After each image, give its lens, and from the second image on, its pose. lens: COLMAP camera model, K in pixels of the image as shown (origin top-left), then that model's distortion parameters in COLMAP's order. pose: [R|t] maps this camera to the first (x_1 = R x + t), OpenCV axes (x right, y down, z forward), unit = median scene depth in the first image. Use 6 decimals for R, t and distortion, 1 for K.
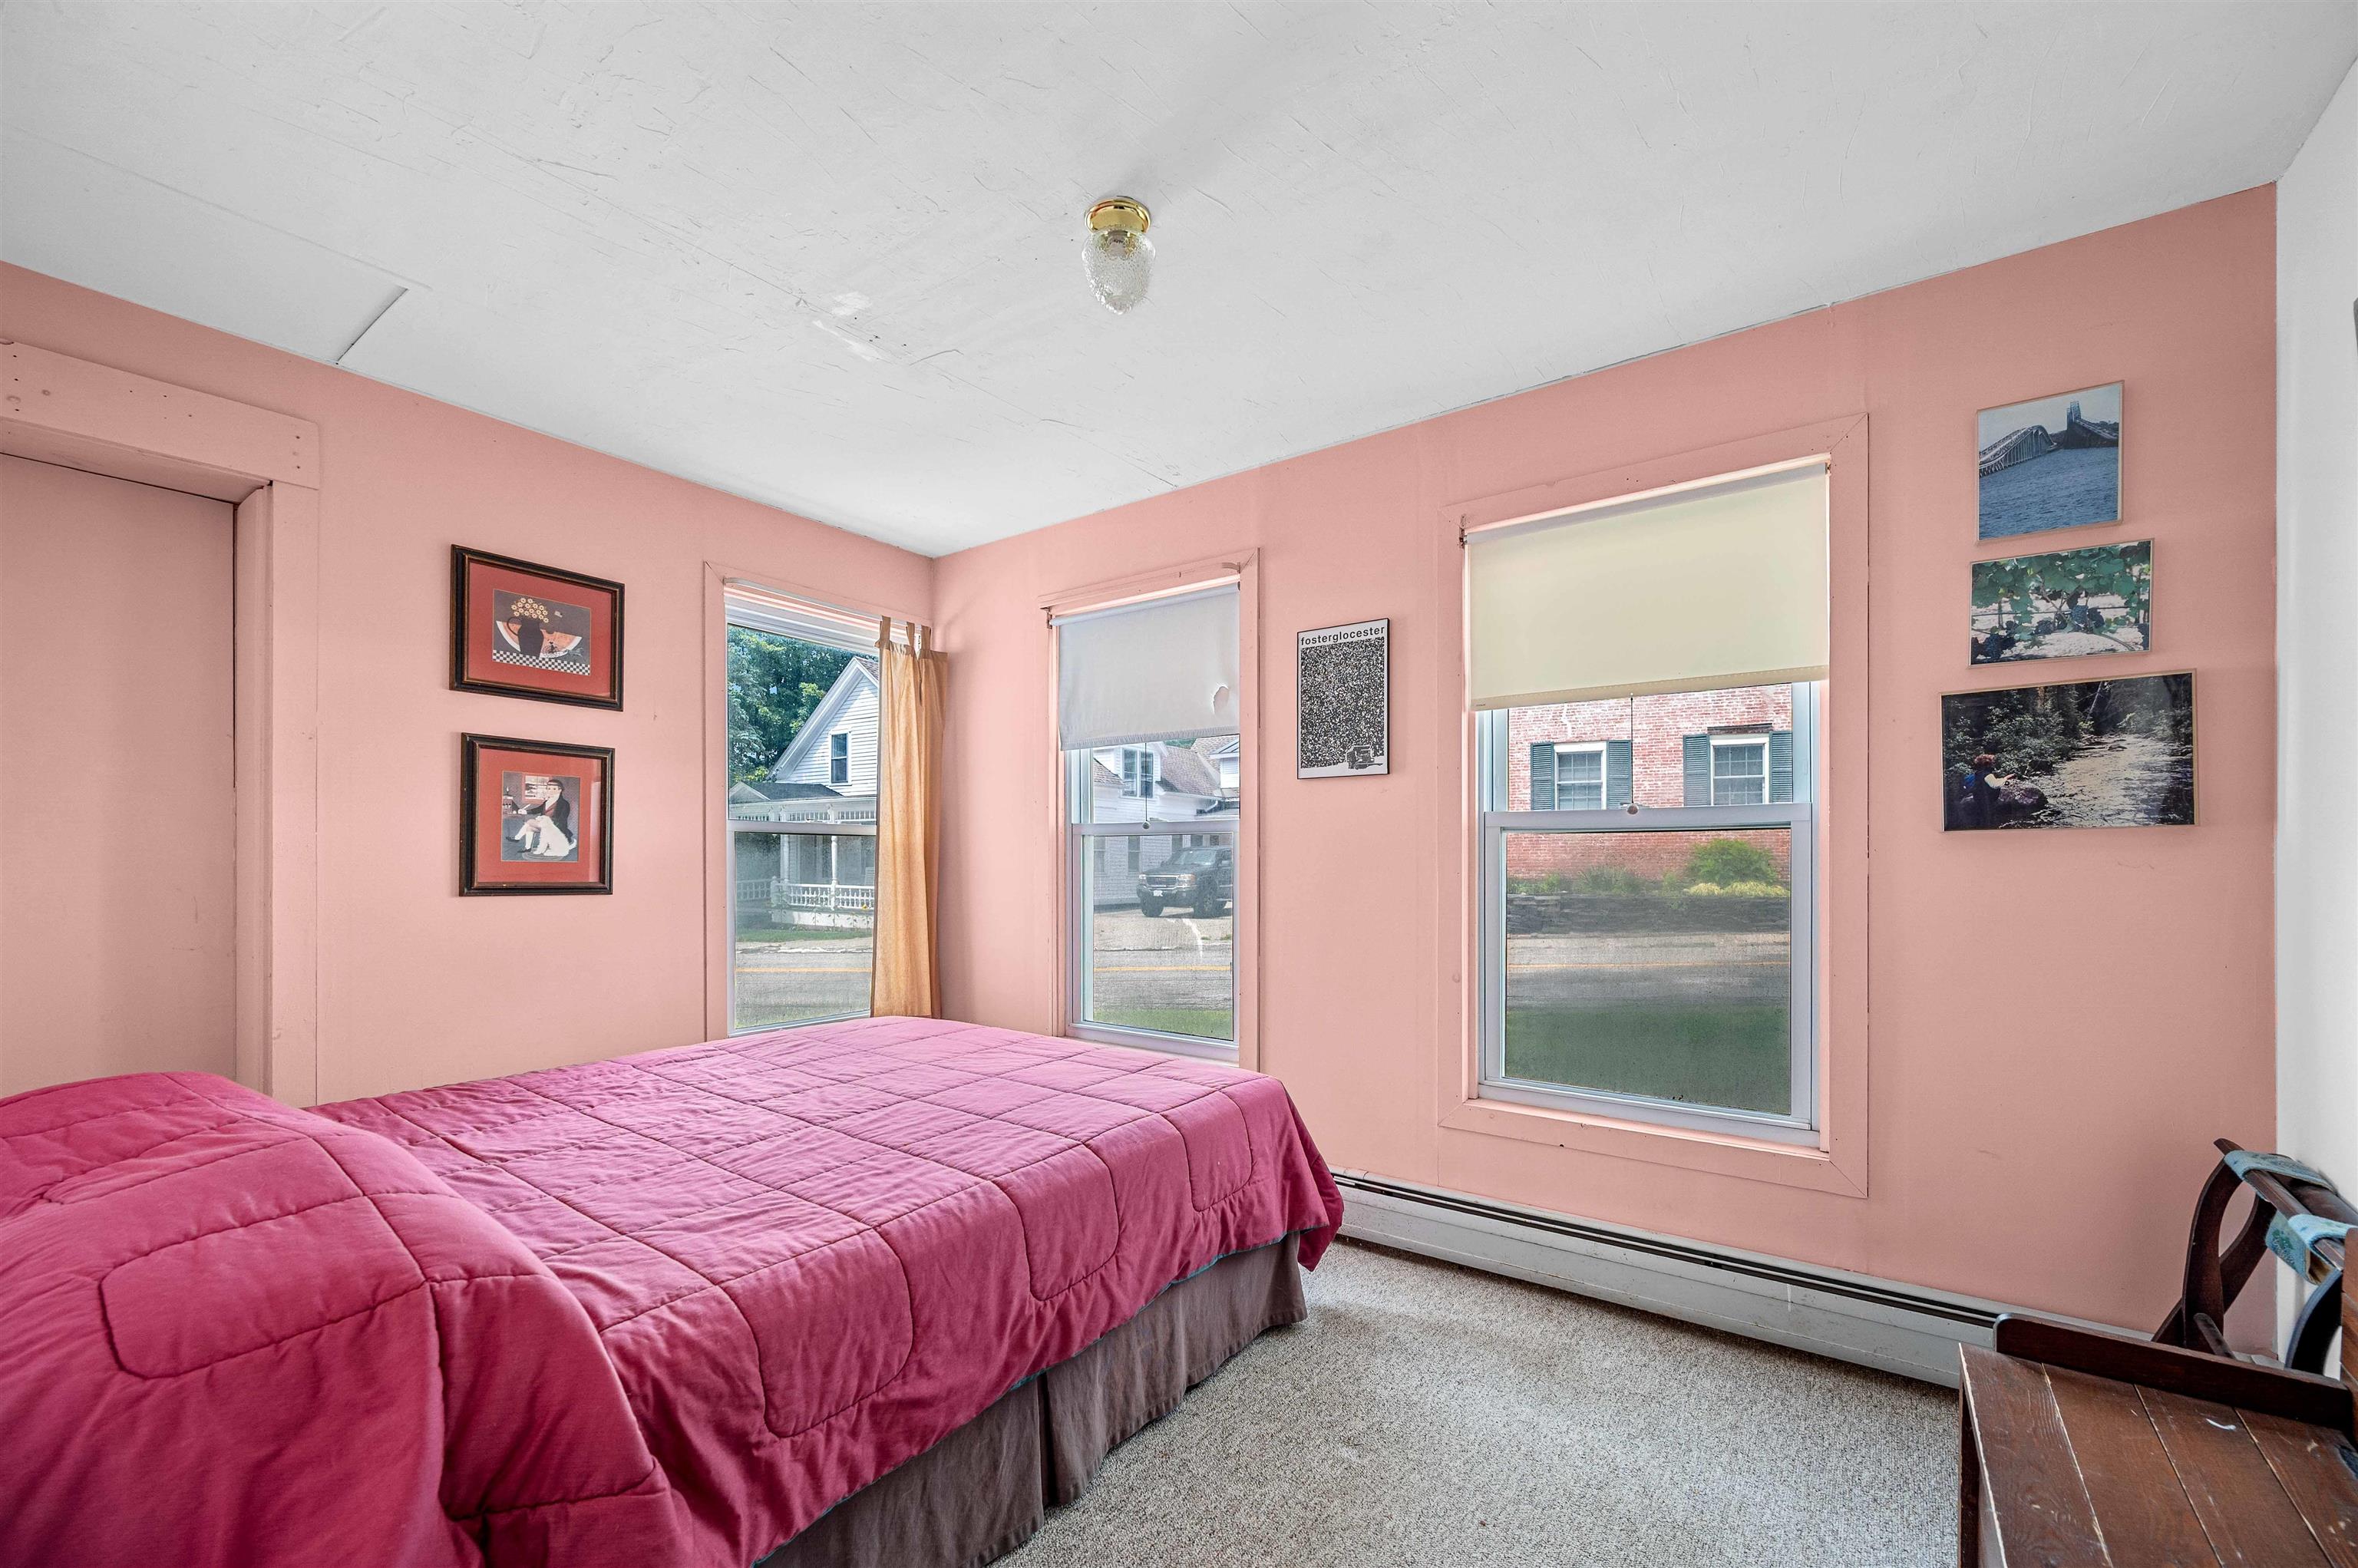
lens RADIAL K [[941.0, 0, 1153.4], [0, 941.0, 857.3], [0, 0, 1]] dist [-0.002266, 0.000256]
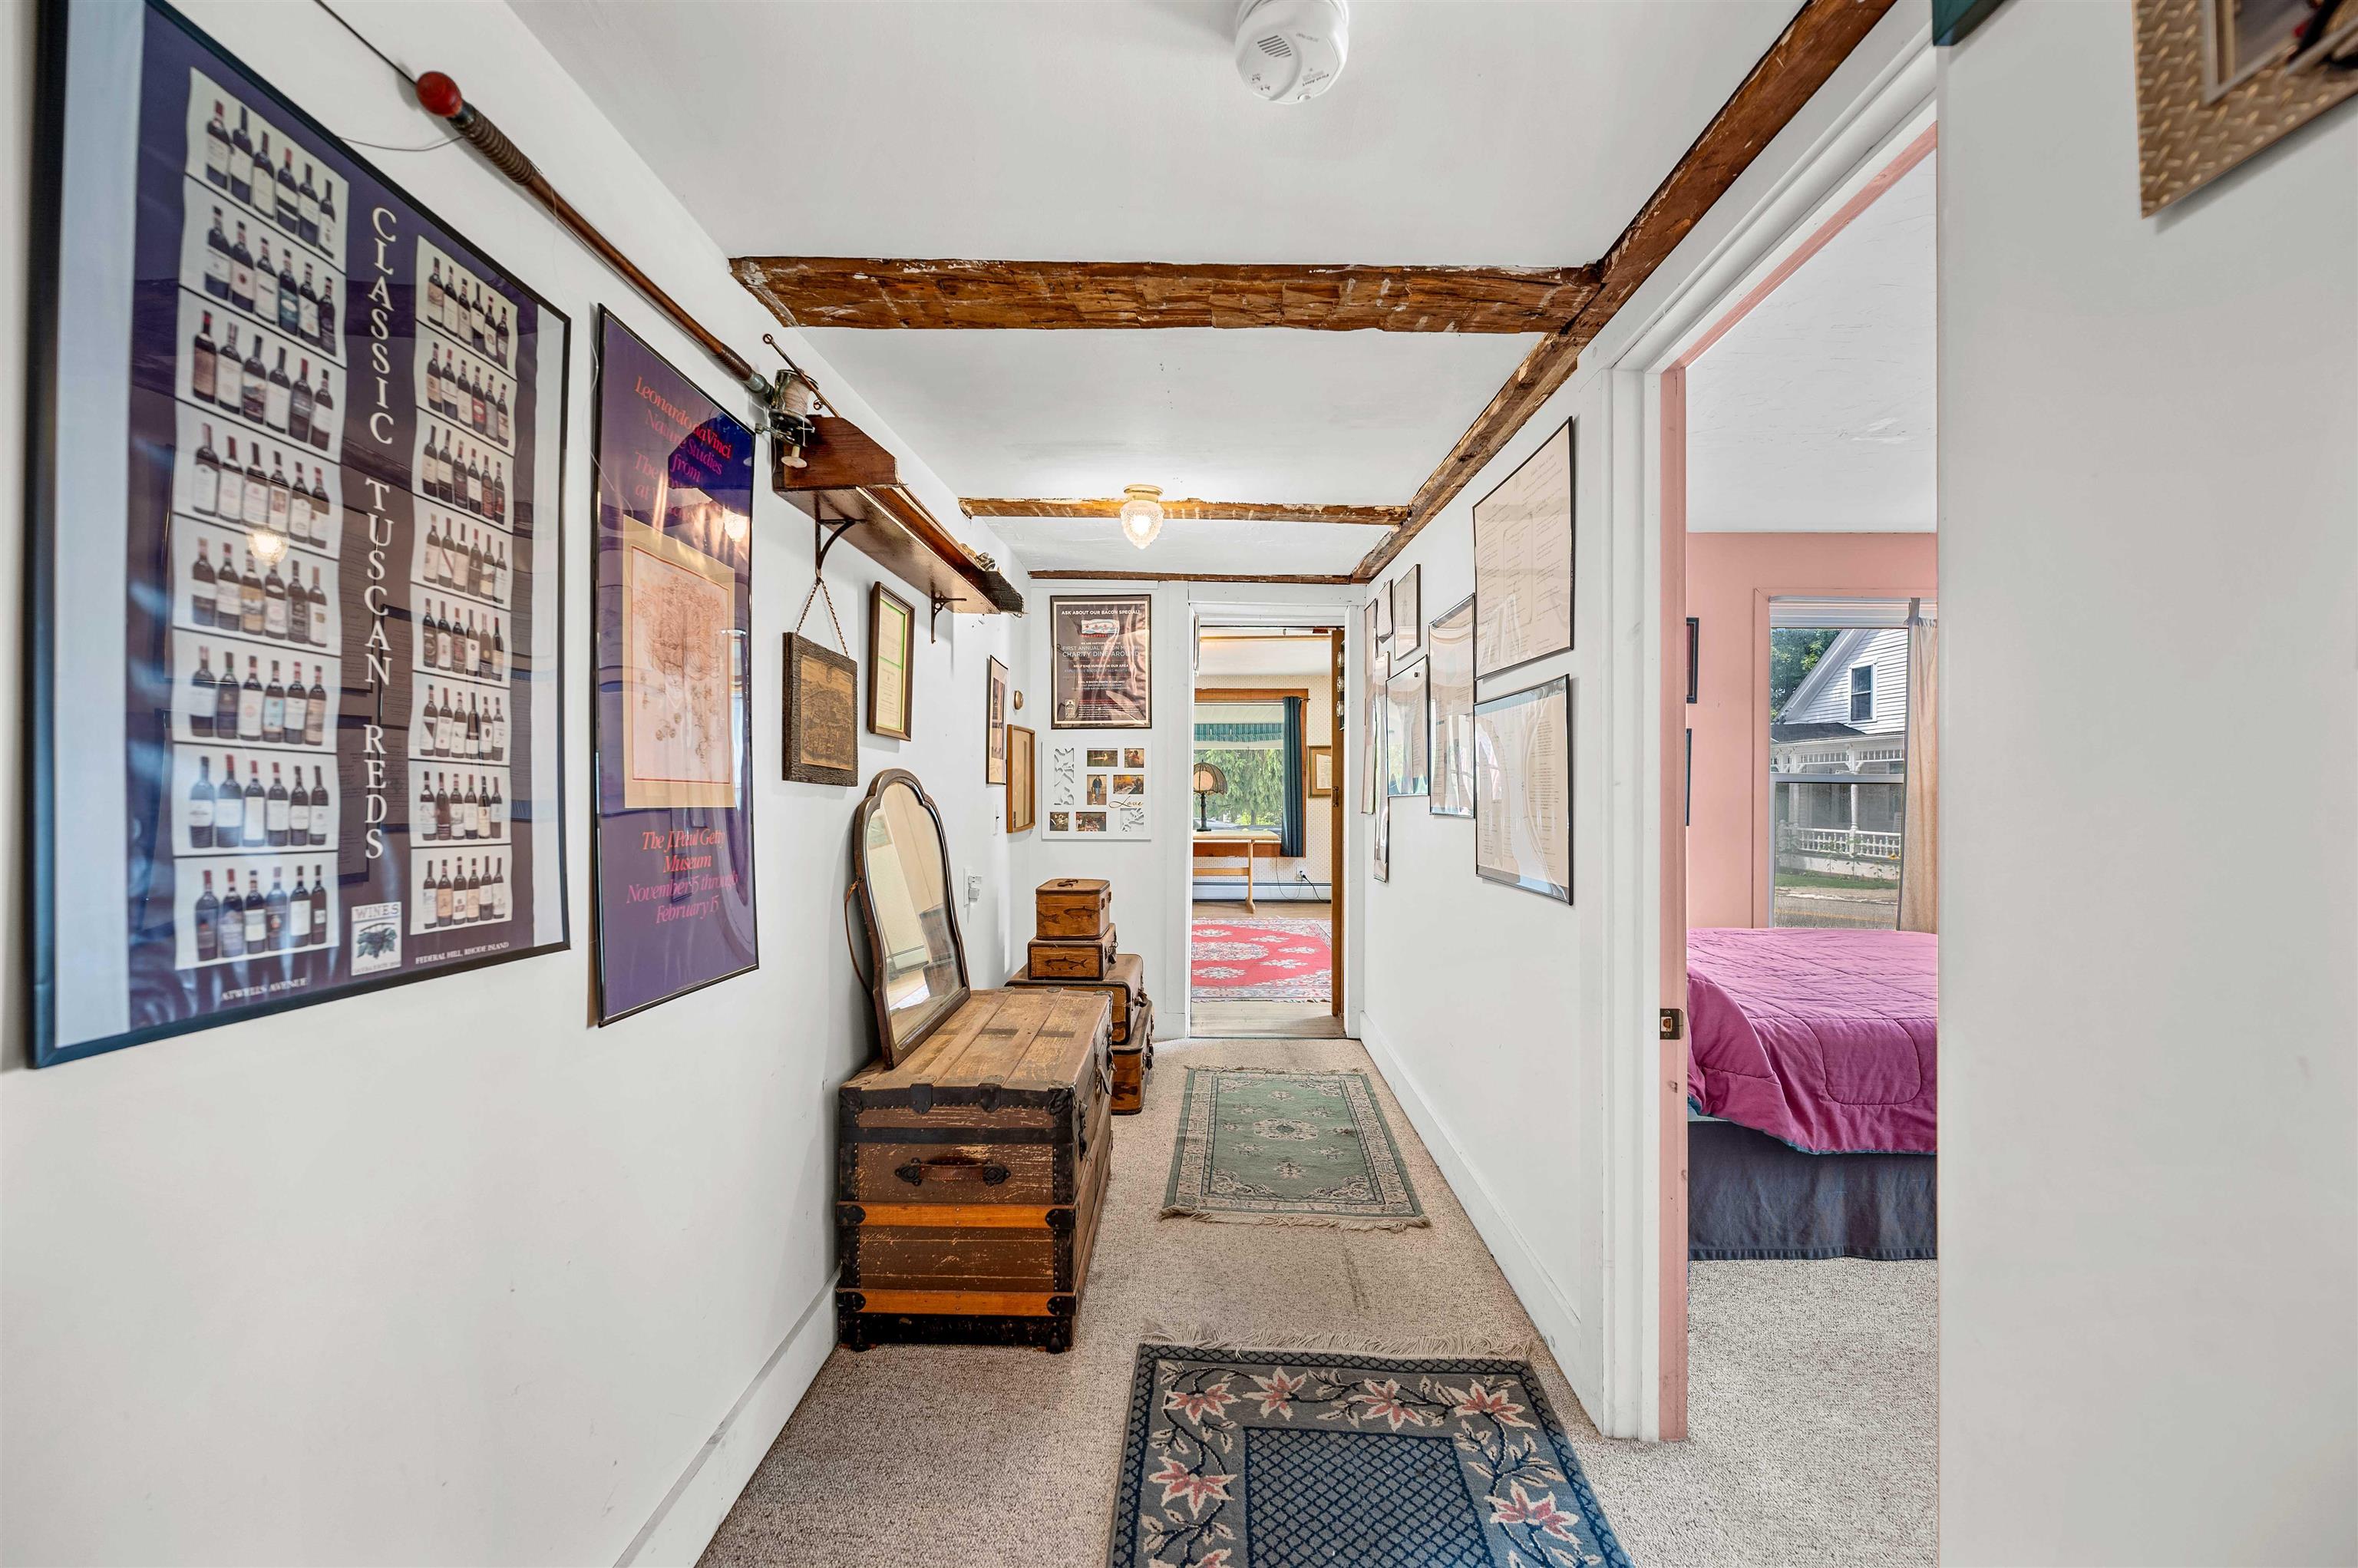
lens RADIAL K [[941.0, 0, 1175.3], [0, 941.0, 797.3], [0, 0, 1]] dist [-0.002266, 0.000256]
pose [[0.581282, 0.006928, -0.813672, 0.149591], [-0.008460, 0.999961, 0.002470, -0.001399], [0.813658, 0.005448, 0.581318, -0.478729]]
